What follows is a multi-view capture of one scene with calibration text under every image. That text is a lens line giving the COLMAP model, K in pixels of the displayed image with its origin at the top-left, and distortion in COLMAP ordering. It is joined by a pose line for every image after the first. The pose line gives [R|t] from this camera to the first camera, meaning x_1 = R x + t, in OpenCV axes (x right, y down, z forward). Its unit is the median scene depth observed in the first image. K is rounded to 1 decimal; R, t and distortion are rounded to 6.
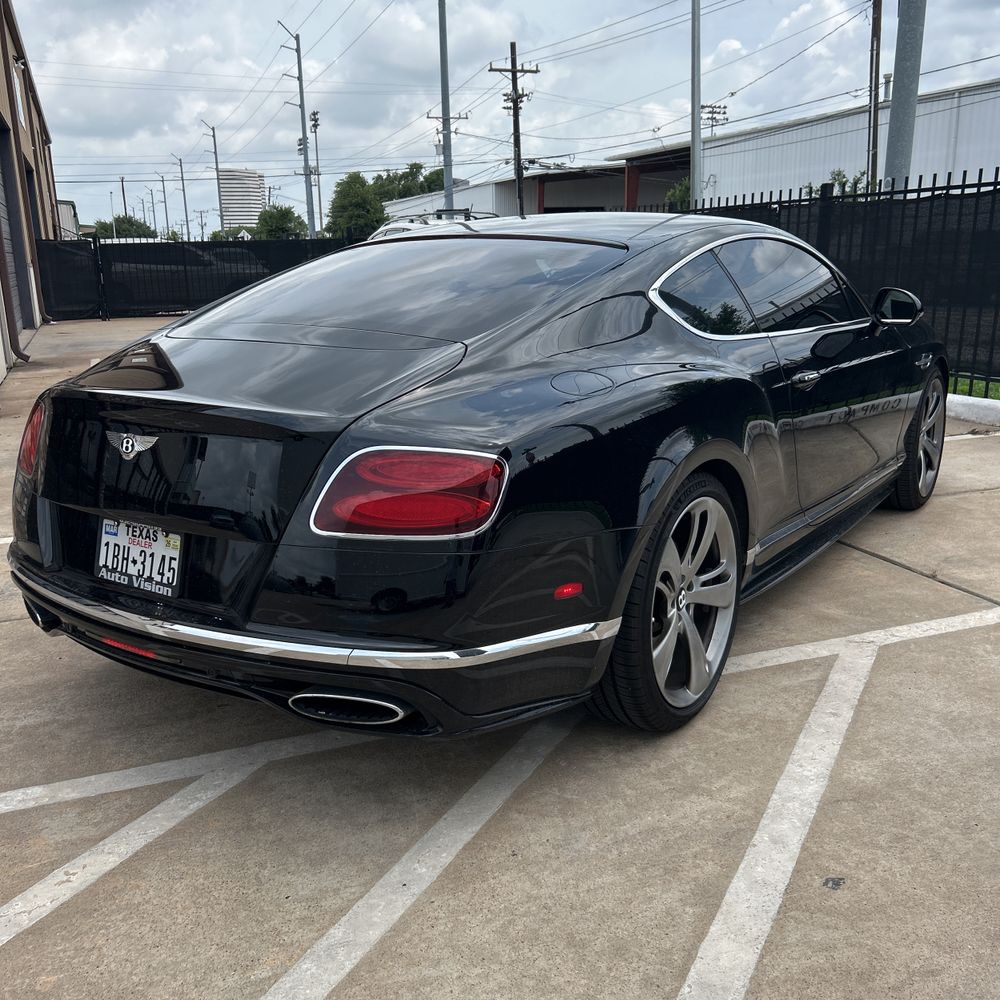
lens RADIAL K [[1023.7, 0, 500.0], [0, 1023.7, 500.0], [0, 0, 1]] dist [0.015655, 0.027777]
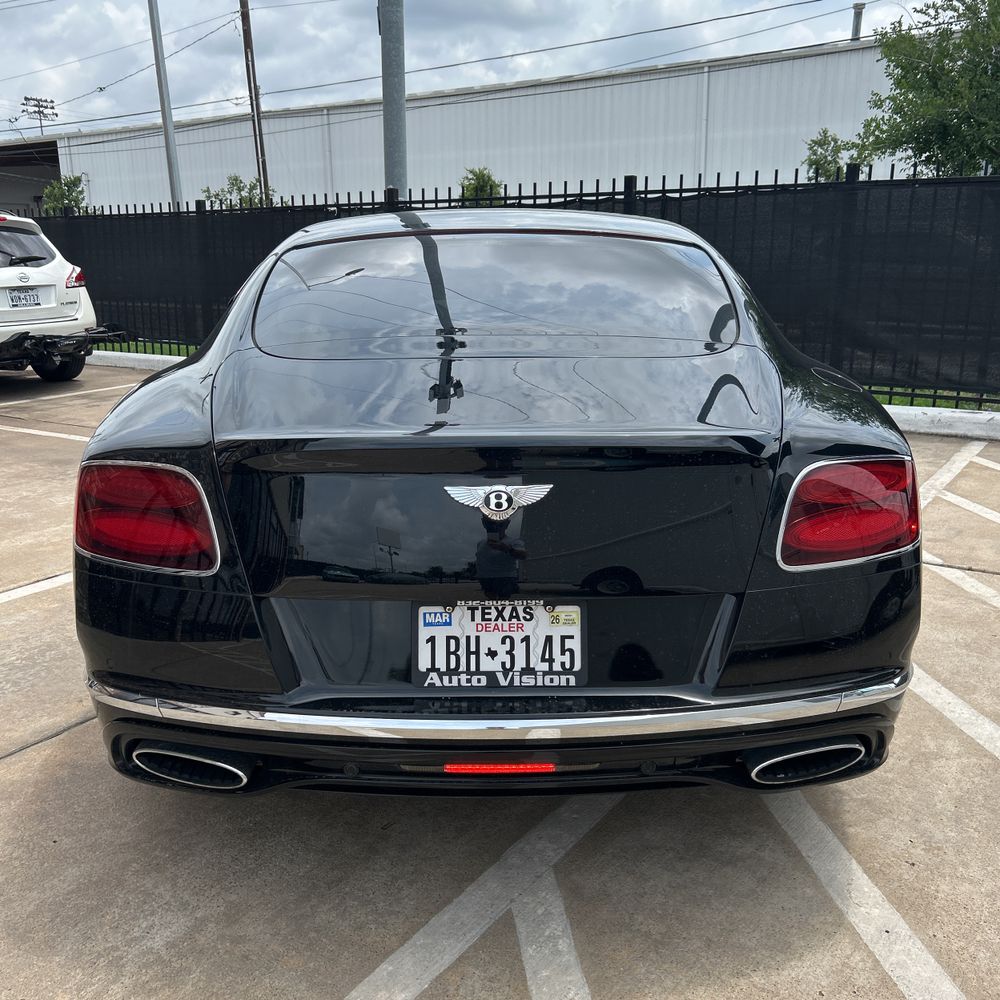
lens RADIAL K [[1013.8, 0, 500.0], [0, 1013.8, 500.0], [0, 0, 1]] dist [0.089738, -0.162803]
pose [[0.819812, -0.128899, 0.557936, -0.658212], [0.130648, 0.990741, 0.036919, -0.068825], [-0.557529, 0.042627, 0.829062, 0.323749]]
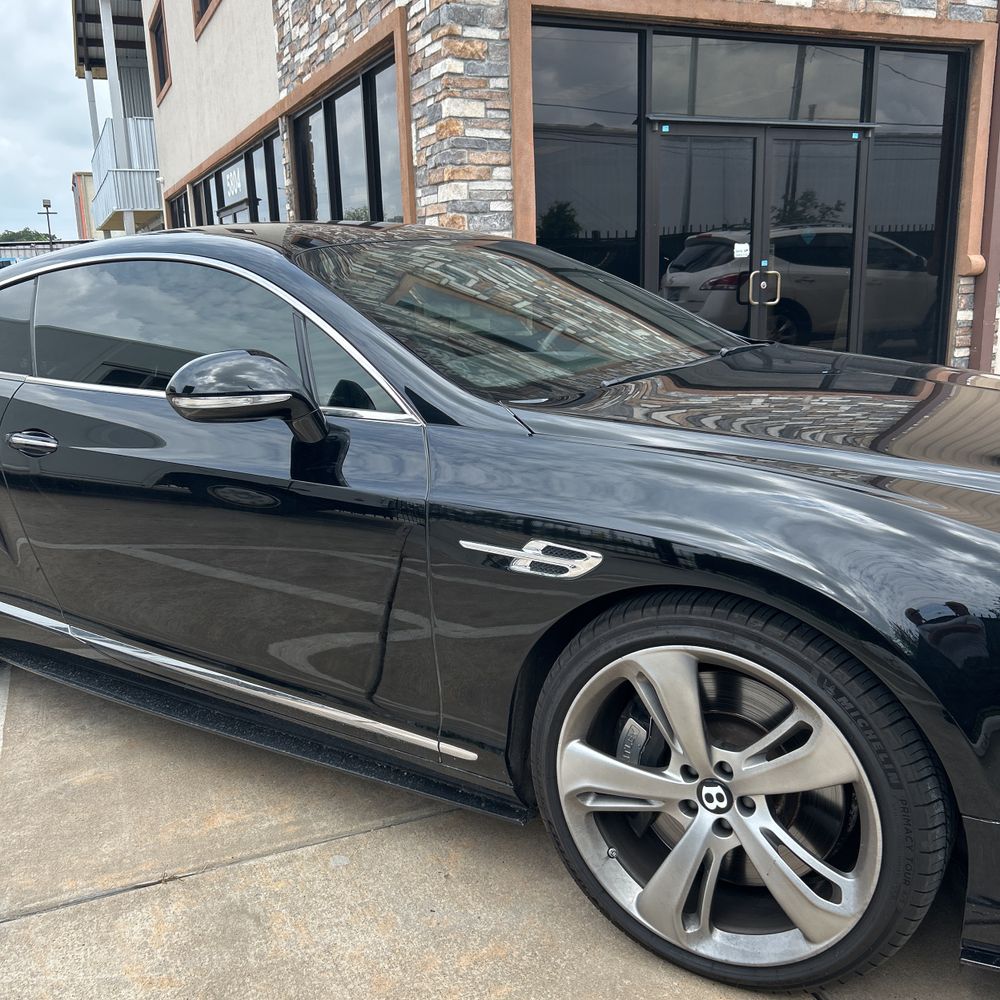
lens RADIAL K [[1004.5, 0, 496.7], [0, 1004.5, 513.1], [0, 0, 1]] dist [0.018124, -0.002540]
pose [[0.030568, 0.256181, -0.966145, 1.296541], [-0.209749, 0.946719, 0.244394, -0.402645], [0.977277, 0.195178, 0.082673, 1.580543]]
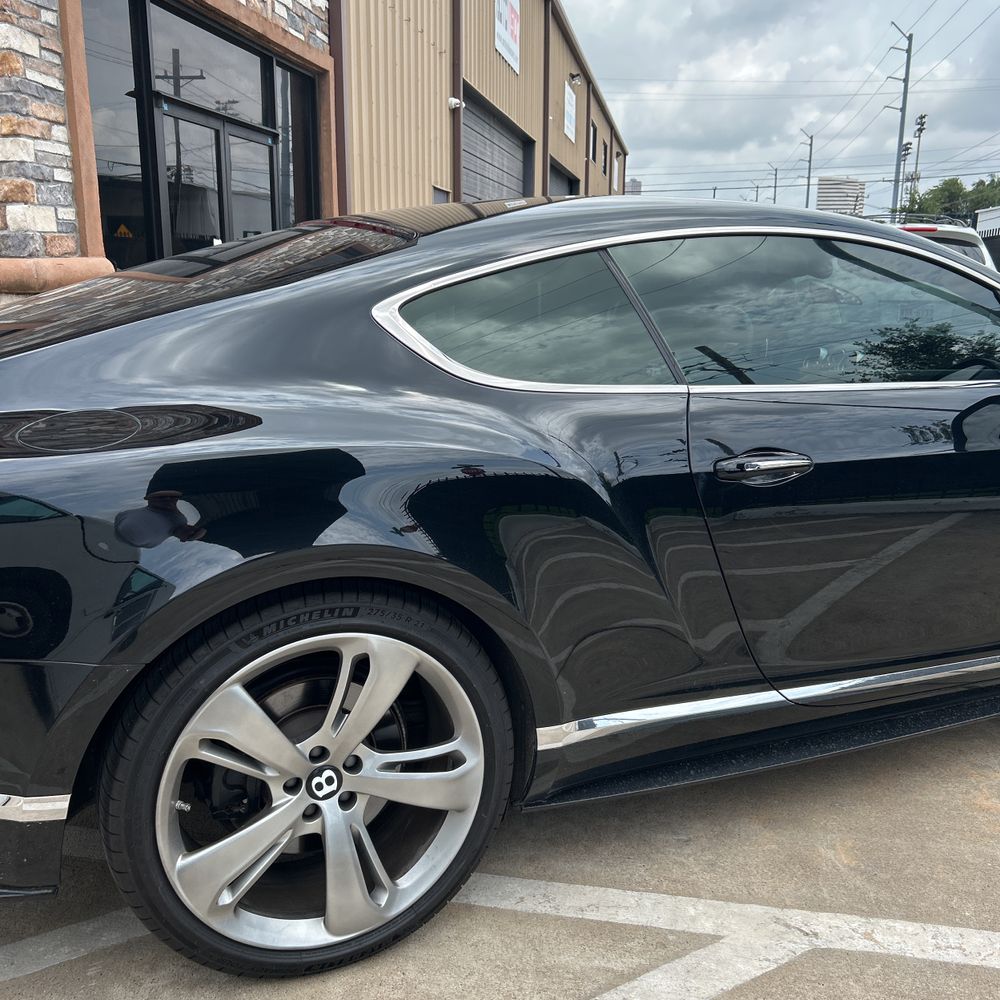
lens RADIAL K [[1023.5, 0, 491.4], [0, 1023.5, 497.5], [0, 0, 1]] dist [0.016075, -0.006472]
pose [[0.851962, 0.145363, -0.503021, 0.566414], [-0.150423, 0.988142, 0.030783, -0.115662], [0.501531, 0.049440, 0.863726, 0.490528]]
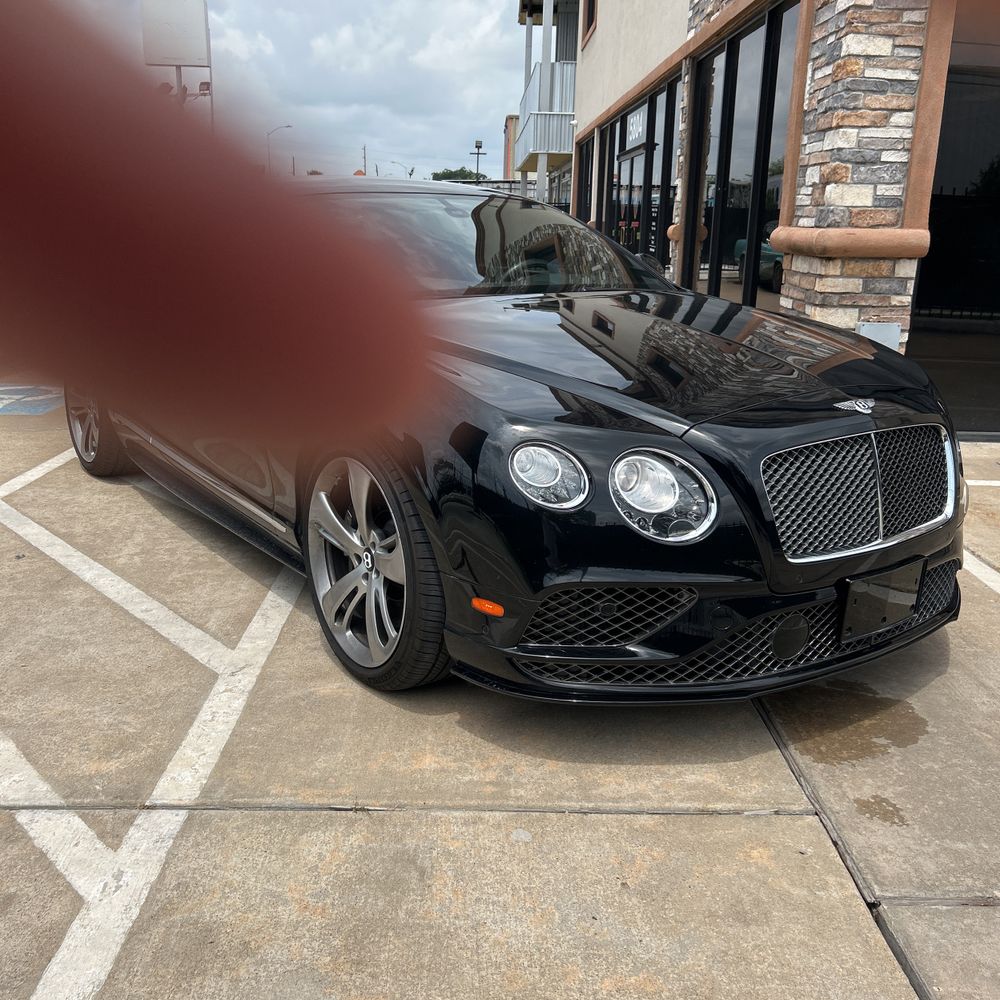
lens RADIAL K [[999.2, 0, 504.3], [0, 999.2, 503.1], [0, 0, 1]] dist [0.019444, -0.004877]
pose [[-0.346912, 0.269537, -0.898333, 1.214243], [-0.238339, 0.901038, 0.362389, -0.421567], [0.907109, 0.339825, -0.248340, 1.668803]]
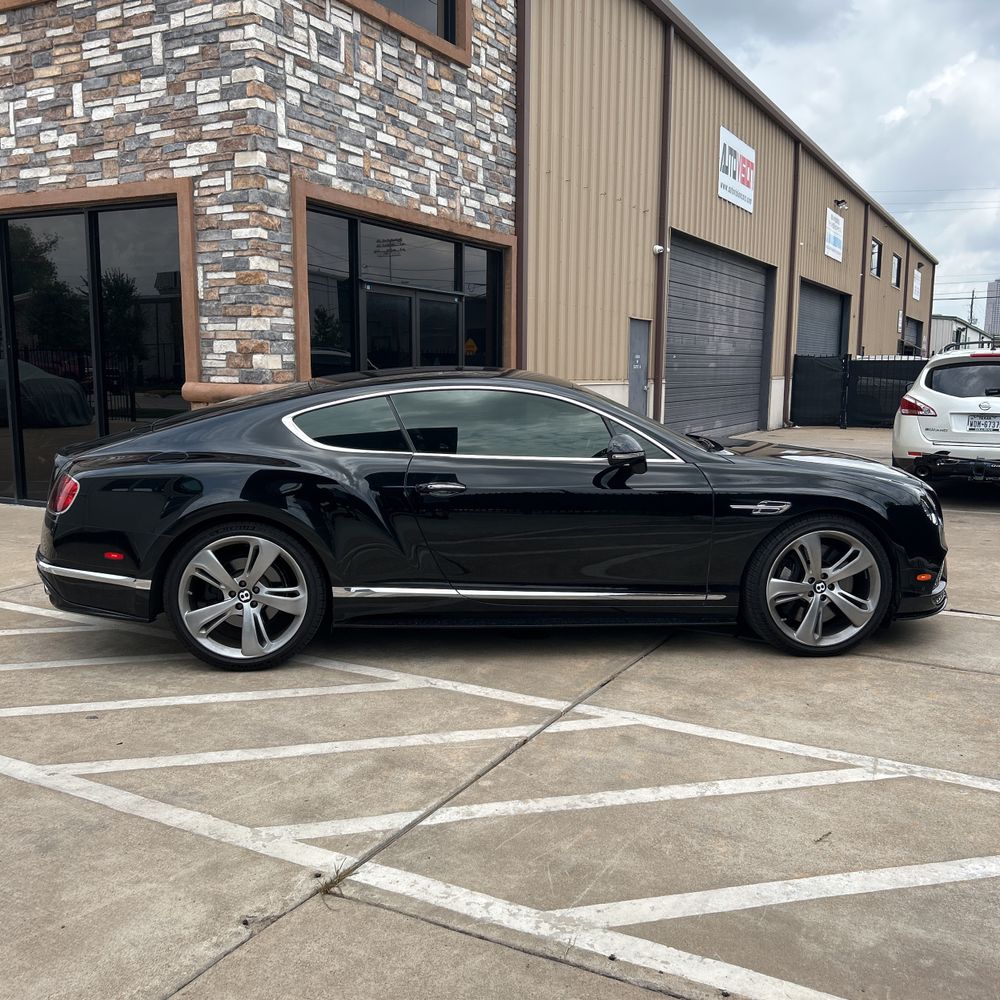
lens RADIAL K [[1013.8, 0, 500.0], [0, 1013.8, 500.0], [0, 0, 1]] dist [0.089738, -0.162803]
pose [[0.645991, 0.128652, -0.752426, 1.708915], [-0.203756, 0.978993, -0.007542, -0.131359], [0.735649, 0.158183, 0.658634, 0.174808]]
